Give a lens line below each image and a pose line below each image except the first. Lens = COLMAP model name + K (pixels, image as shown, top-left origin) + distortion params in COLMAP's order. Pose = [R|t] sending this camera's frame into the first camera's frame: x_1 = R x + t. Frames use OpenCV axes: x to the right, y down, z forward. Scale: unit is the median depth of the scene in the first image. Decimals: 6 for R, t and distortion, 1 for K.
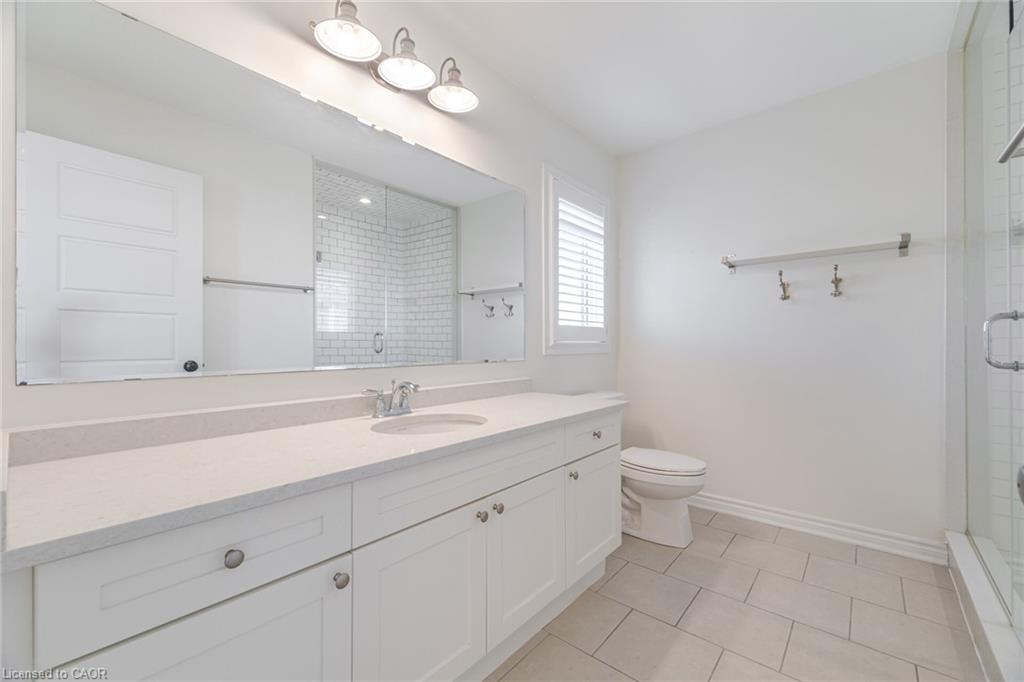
lens RADIAL K [[393.6, 0, 510.7], [0, 393.6, 352.7], [0, 0, 1]] dist [0.000425, 0.000015]
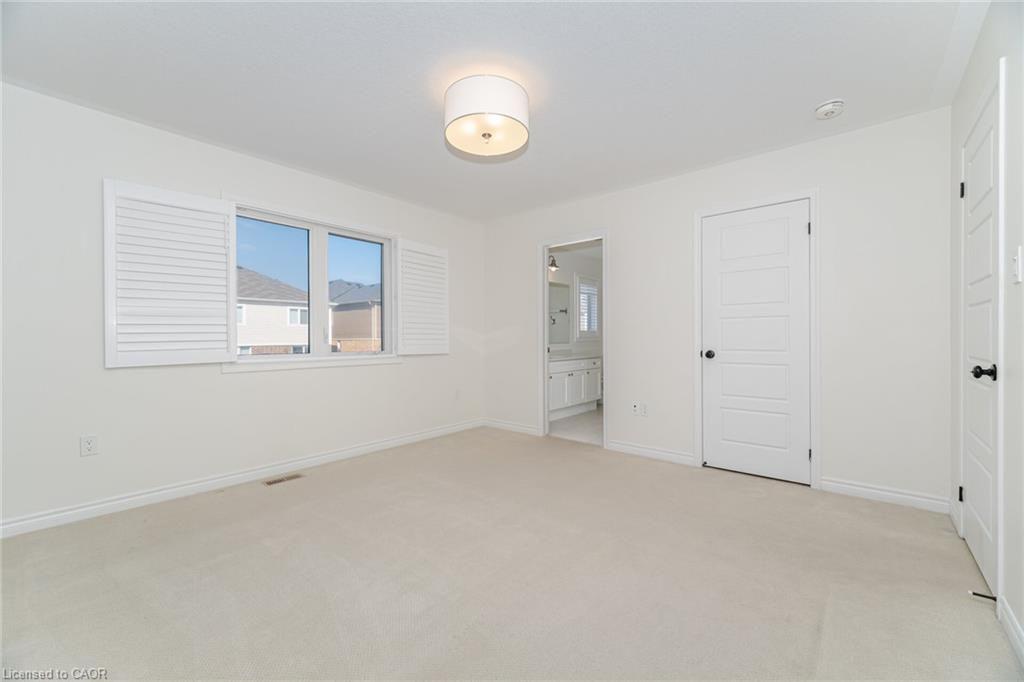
lens RADIAL K [[421.7, 0, 508.2], [0, 421.7, 335.7], [0, 0, 1]] dist [0.000382, -0.000060]
pose [[0.999883, 0.001293, 0.015212, -0.419492], [-0.000981, 0.999789, -0.020533, 0.026876], [-0.015235, 0.020515, 0.999673, -1.898478]]
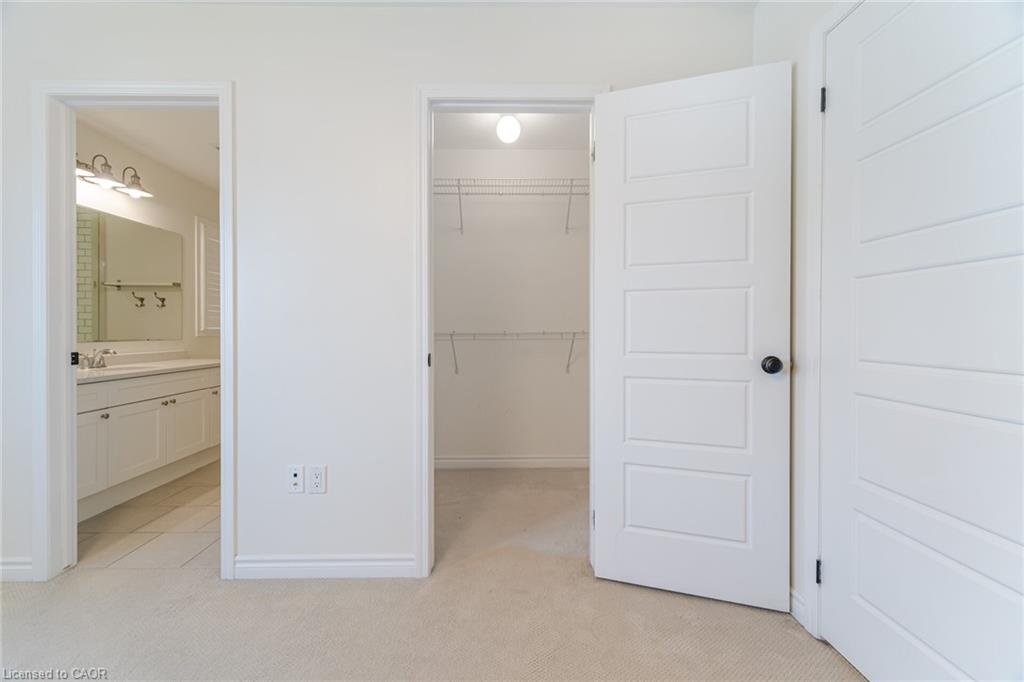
lens RADIAL K [[421.7, 0, 508.2], [0, 421.7, 335.7], [0, 0, 1]] dist [0.000382, -0.000060]
pose [[0.747274, 0.000199, 0.664516, -0.101202], [0.006285, 0.999953, -0.007366, 0.021253], [-0.664487, 0.009681, 0.747237, -1.045341]]
